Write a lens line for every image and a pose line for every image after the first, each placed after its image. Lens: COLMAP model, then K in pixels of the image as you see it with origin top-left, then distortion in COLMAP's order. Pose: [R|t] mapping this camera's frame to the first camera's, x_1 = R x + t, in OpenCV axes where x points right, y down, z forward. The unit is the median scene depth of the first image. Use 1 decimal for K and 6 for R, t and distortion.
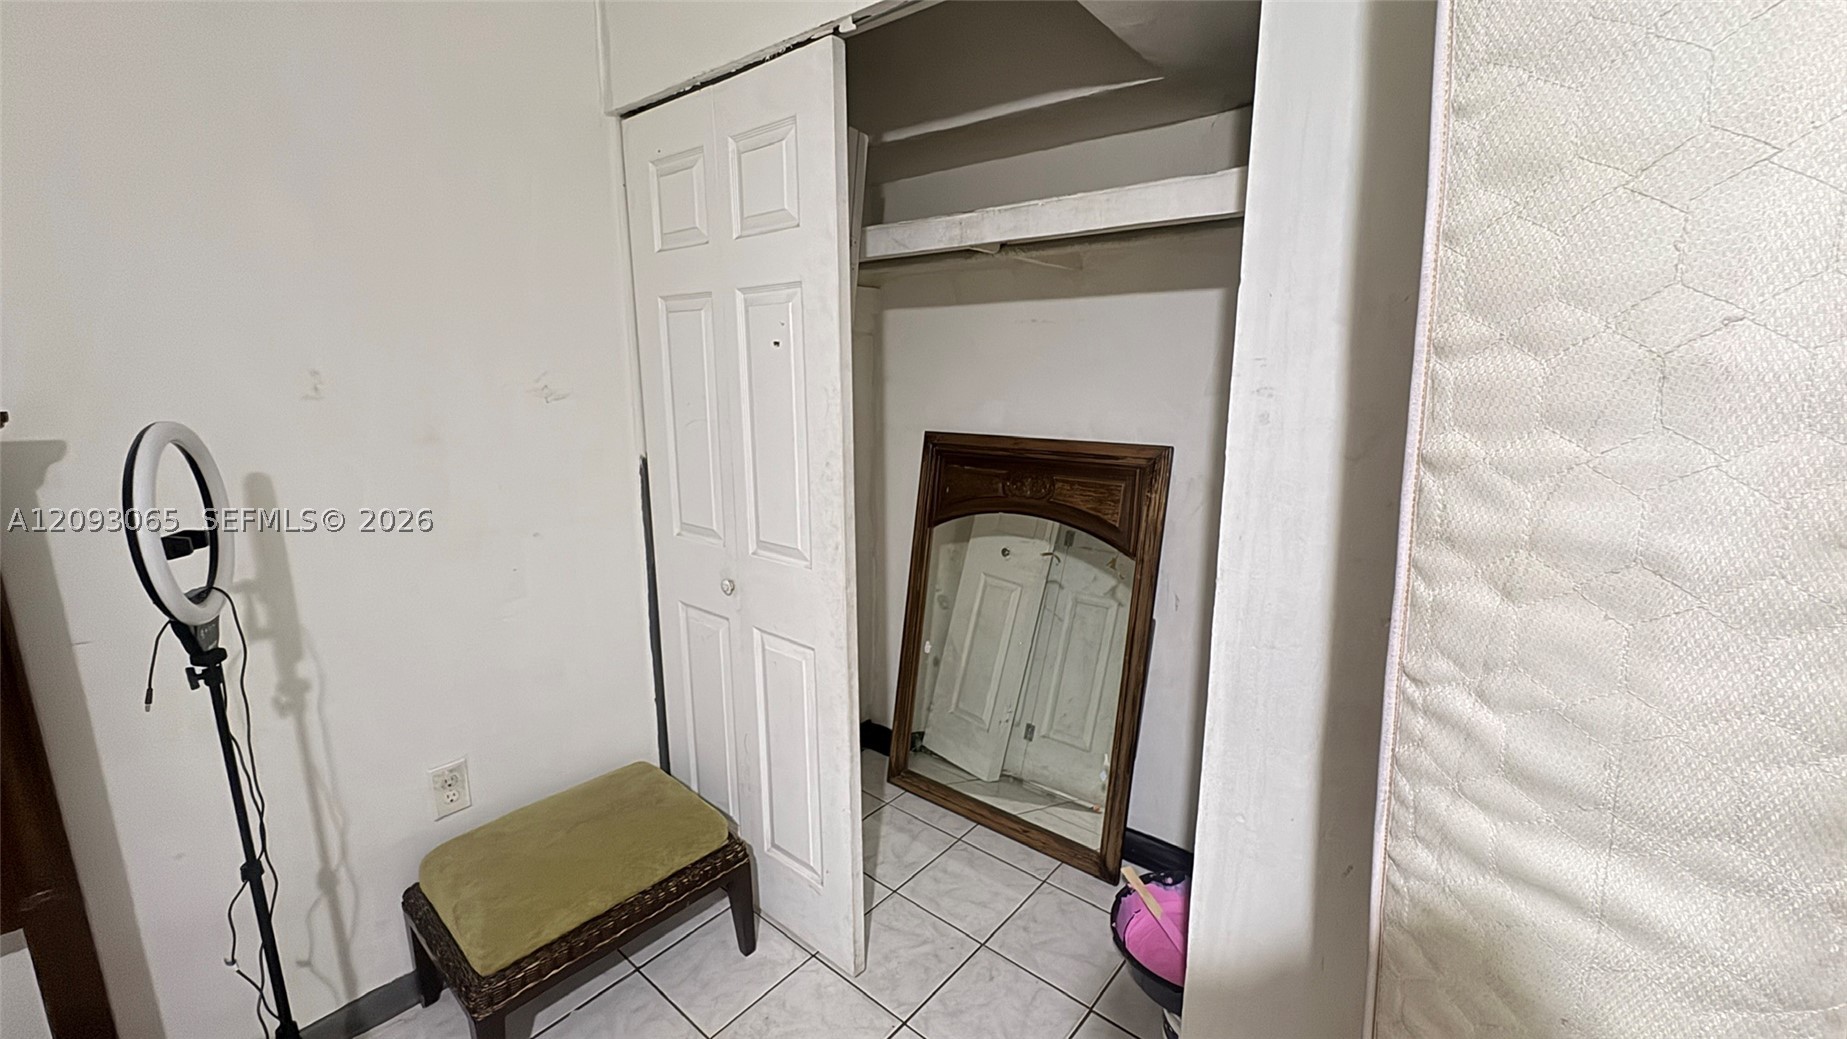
lens RADIAL K [[740.8, 0, 926.4], [0, 740.8, 513.8], [0, 0, 1]] dist [0.001799, 0.000301]
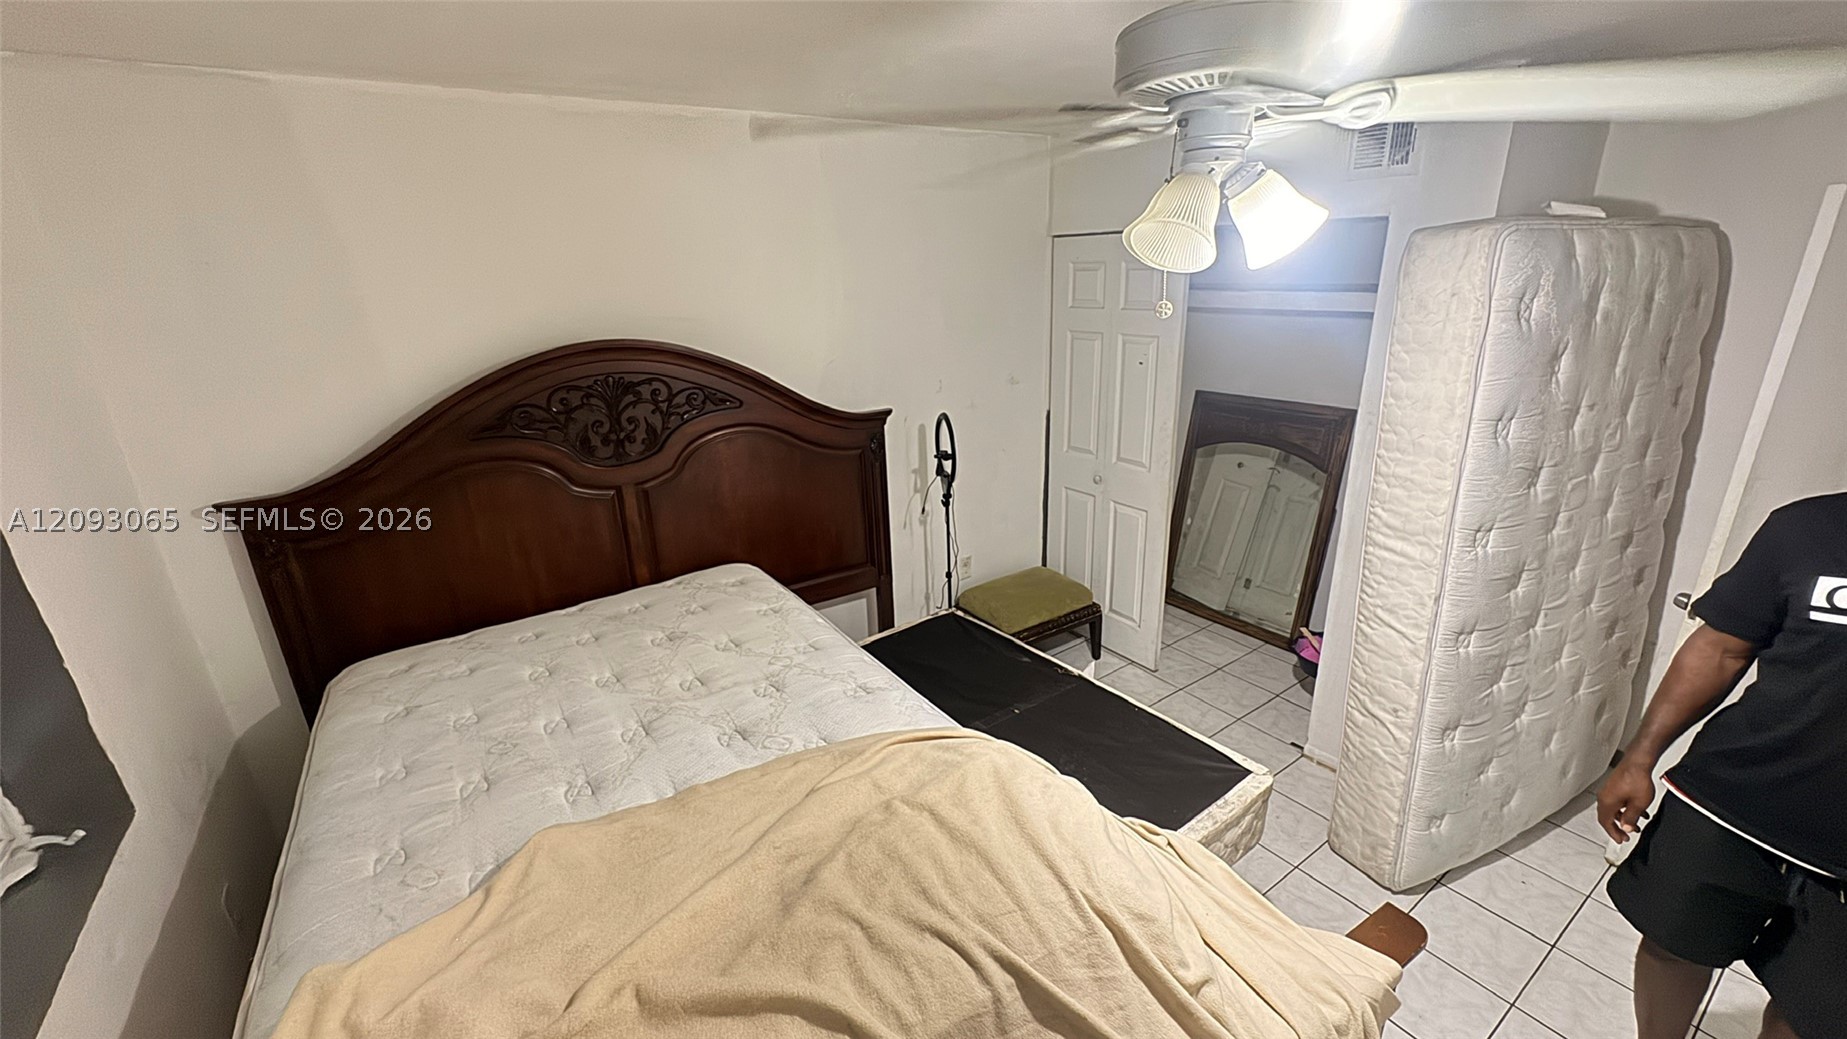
lens RADIAL K [[740.8, 0, 926.4], [0, 740.8, 513.8], [0, 0, 1]] dist [0.001799, 0.000301]
pose [[0.965169, 0.053884, -0.256018, -0.180269], [-0.018948, 0.990388, 0.137016, -0.067928], [0.260940, -0.127393, 0.956912, -0.950581]]
